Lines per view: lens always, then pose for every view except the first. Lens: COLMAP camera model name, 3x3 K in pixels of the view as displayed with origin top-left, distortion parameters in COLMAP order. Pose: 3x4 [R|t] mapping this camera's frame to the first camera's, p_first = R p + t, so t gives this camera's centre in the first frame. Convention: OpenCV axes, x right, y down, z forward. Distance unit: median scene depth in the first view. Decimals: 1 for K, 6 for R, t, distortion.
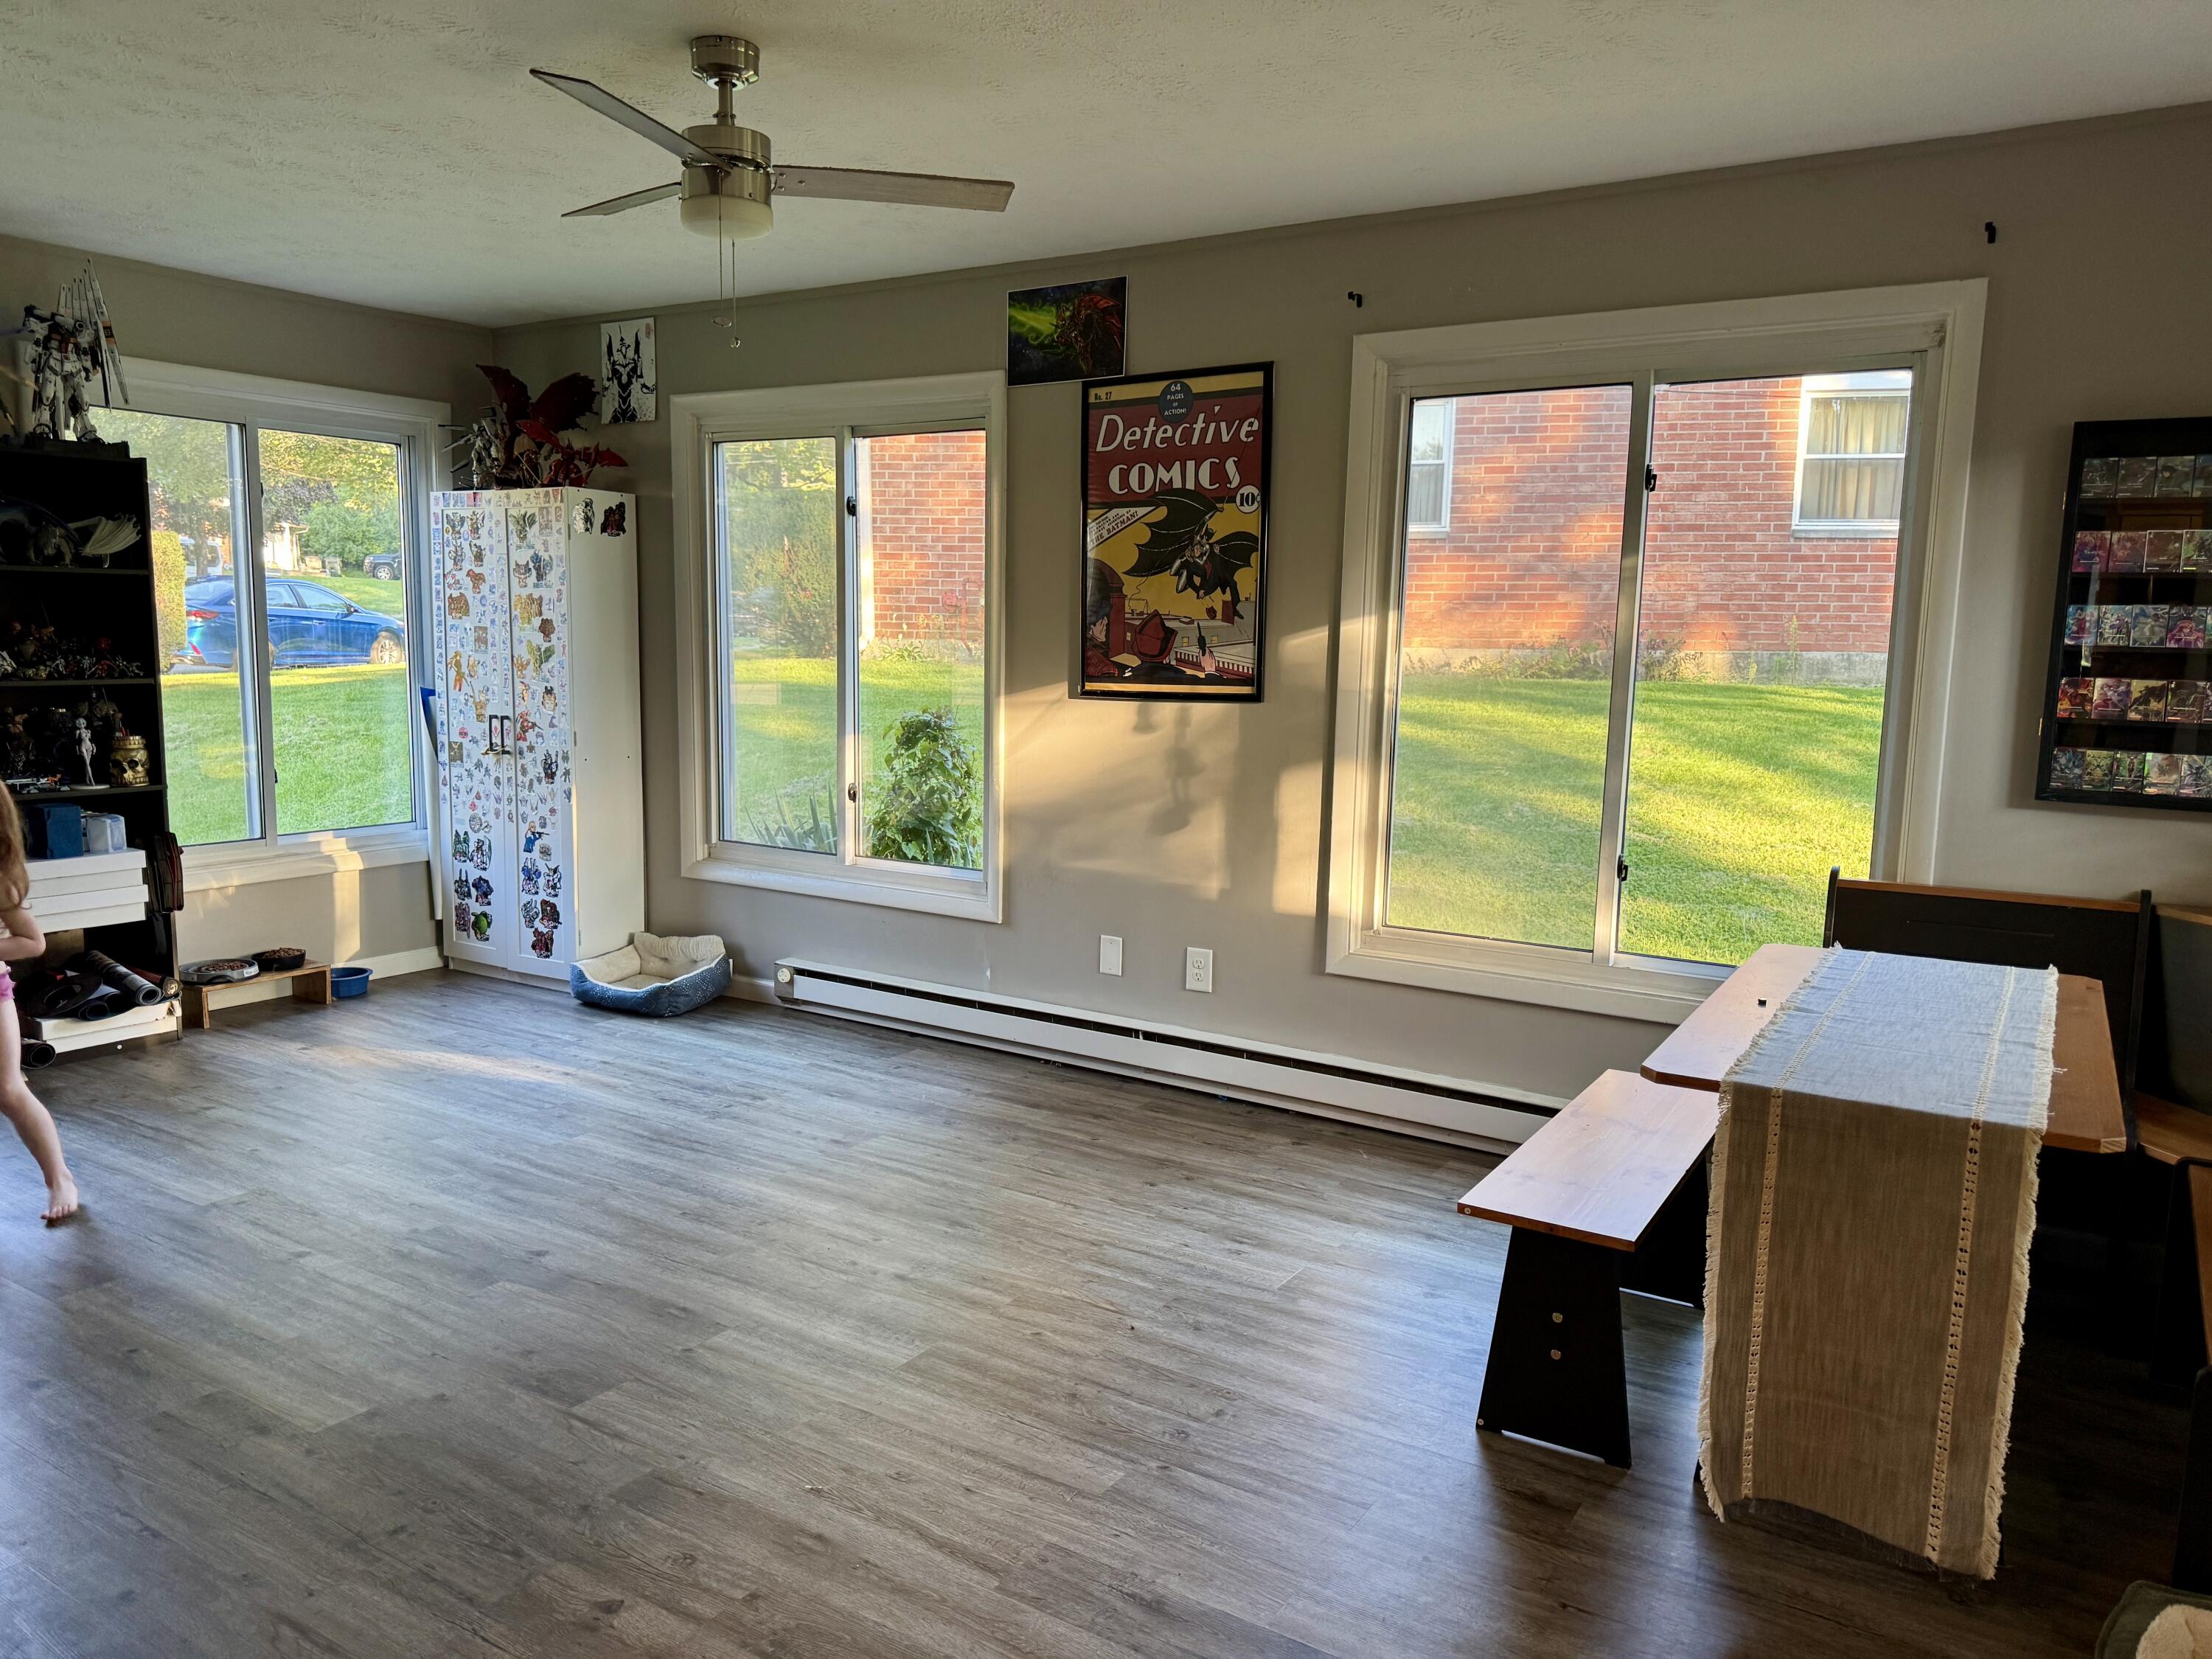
lens RADIAL K [[1559.6, 0, 1106.0], [0, 1559.6, 835.2], [0, 0, 1]] dist [0.070837, -0.079533]
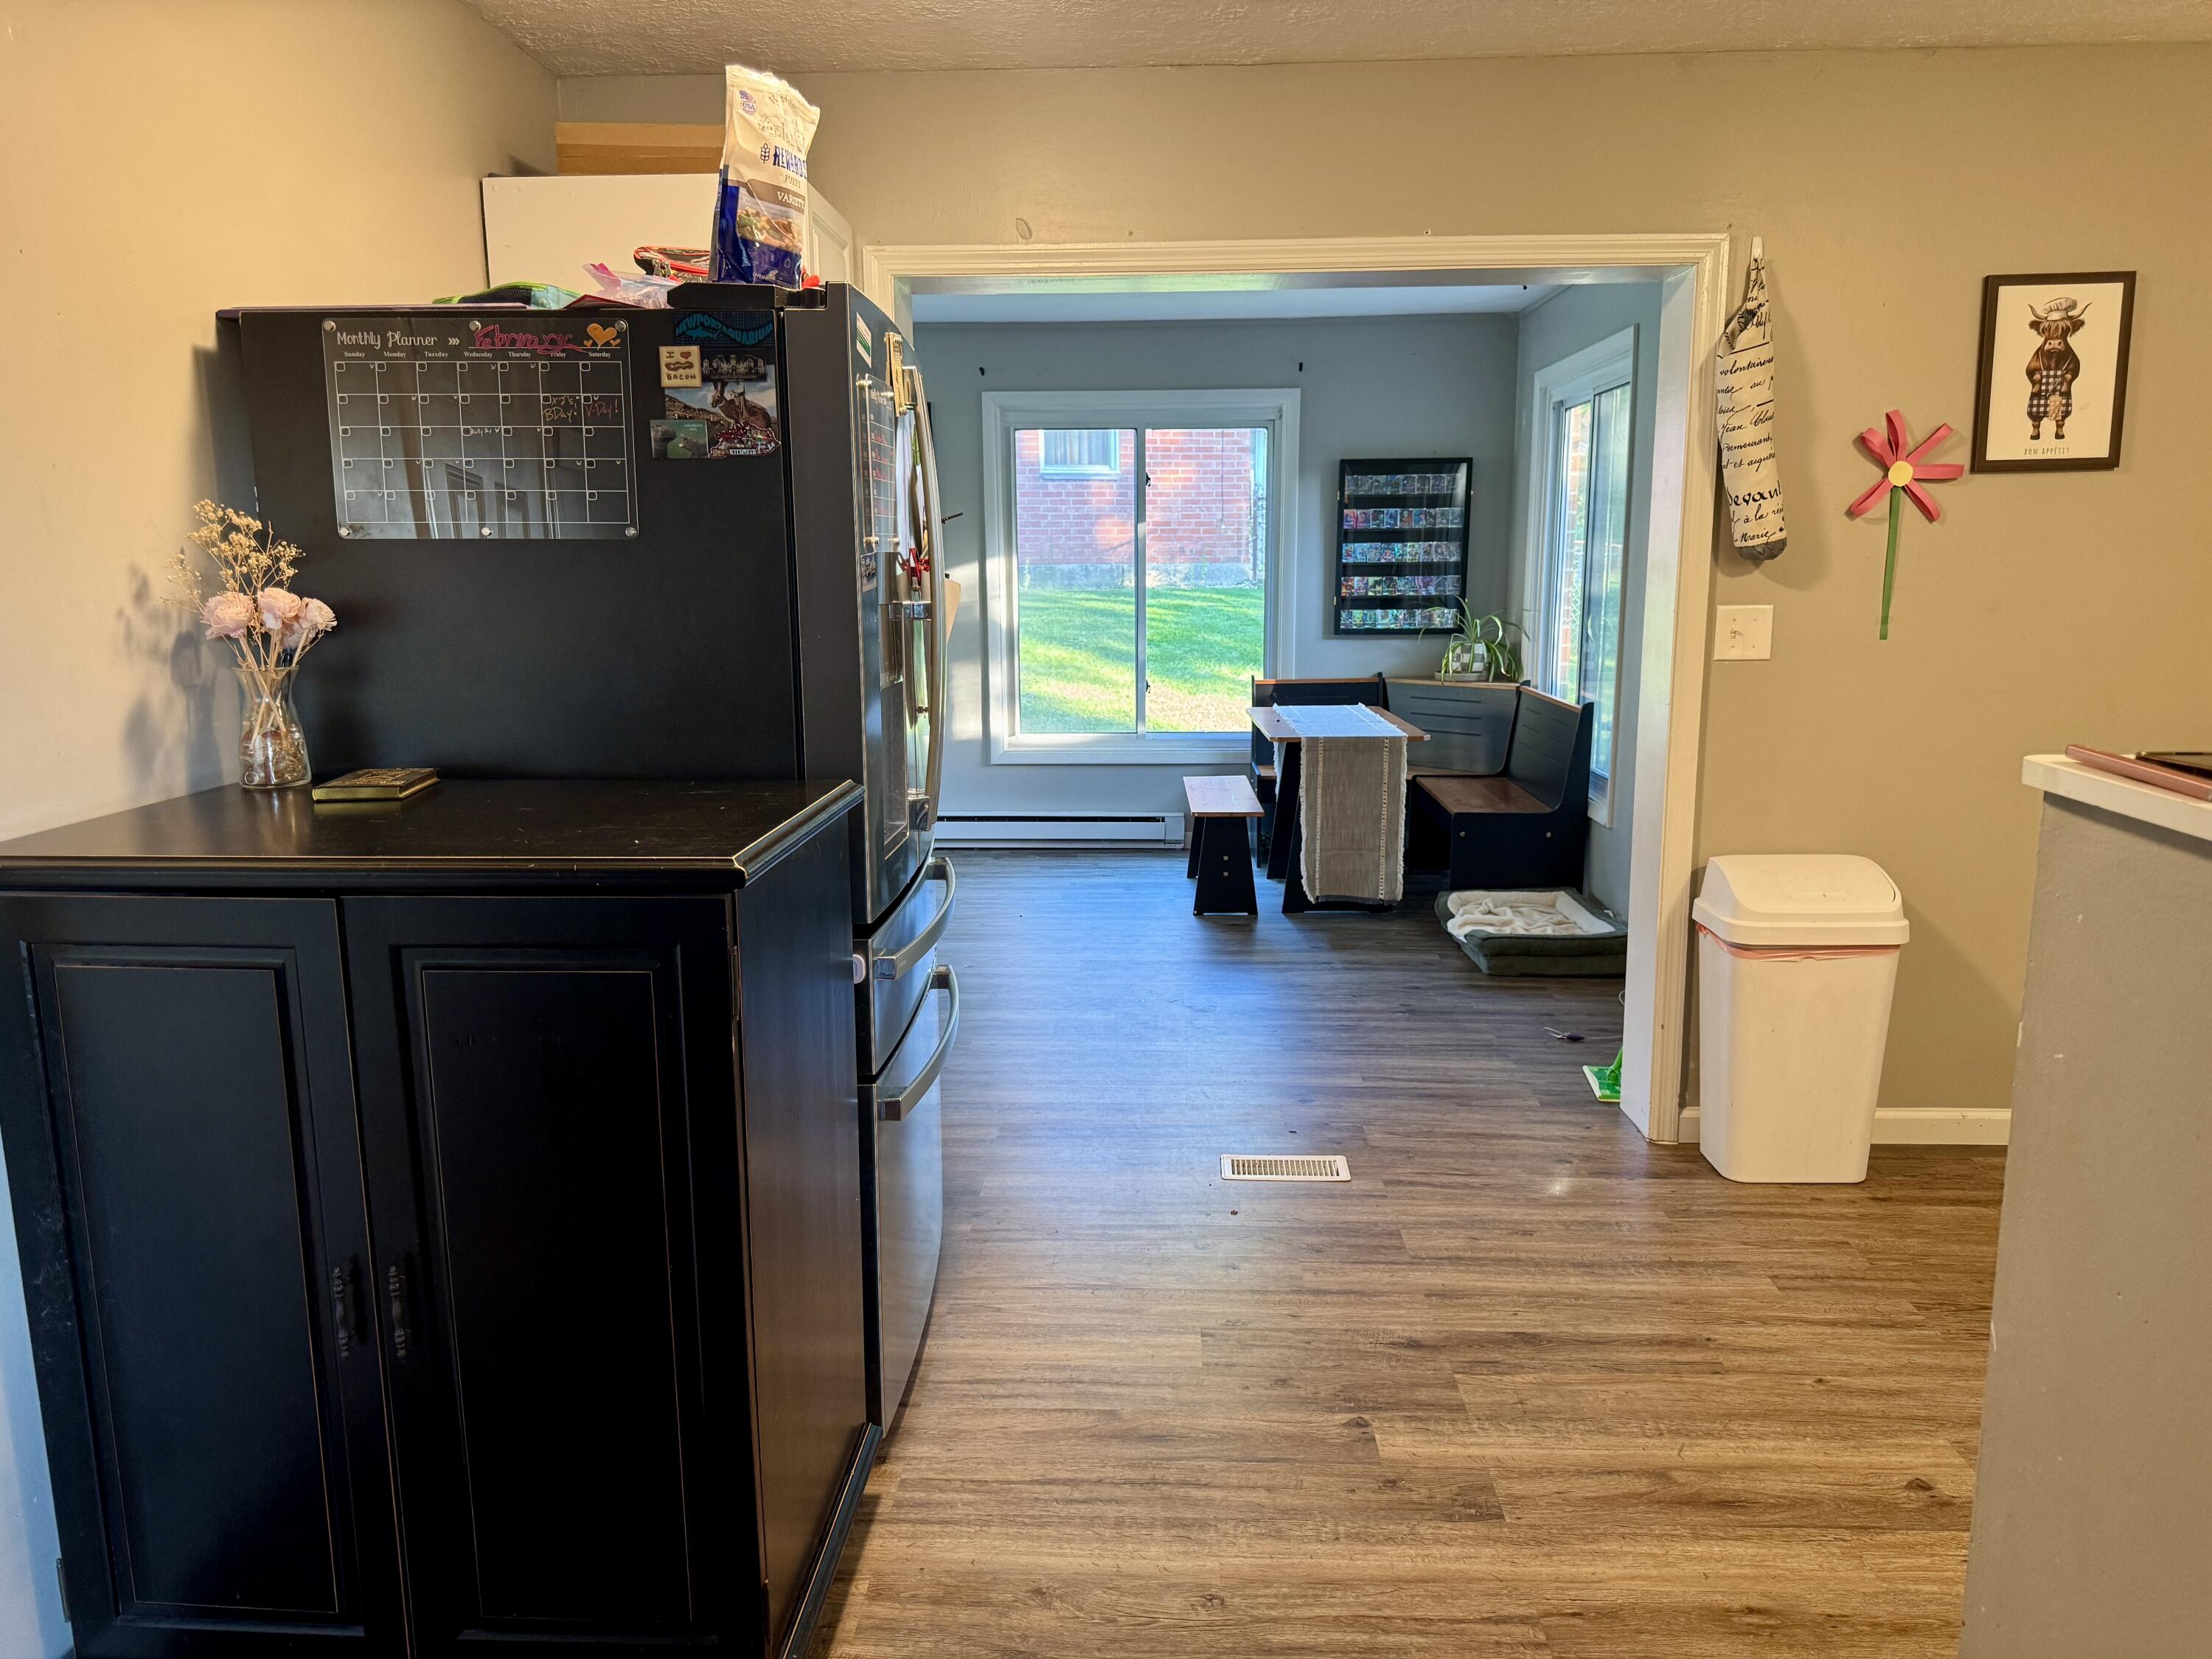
lens RADIAL K [[1559.6, 0, 1106.0], [0, 1559.6, 835.2], [0, 0, 1]] dist [0.070837, -0.079533]
pose [[0.865198, -0.115455, 0.487958, -0.770903], [0.089638, 0.993068, 0.076031, 0.060017], [-0.493354, -0.022042, 0.869550, -0.721393]]
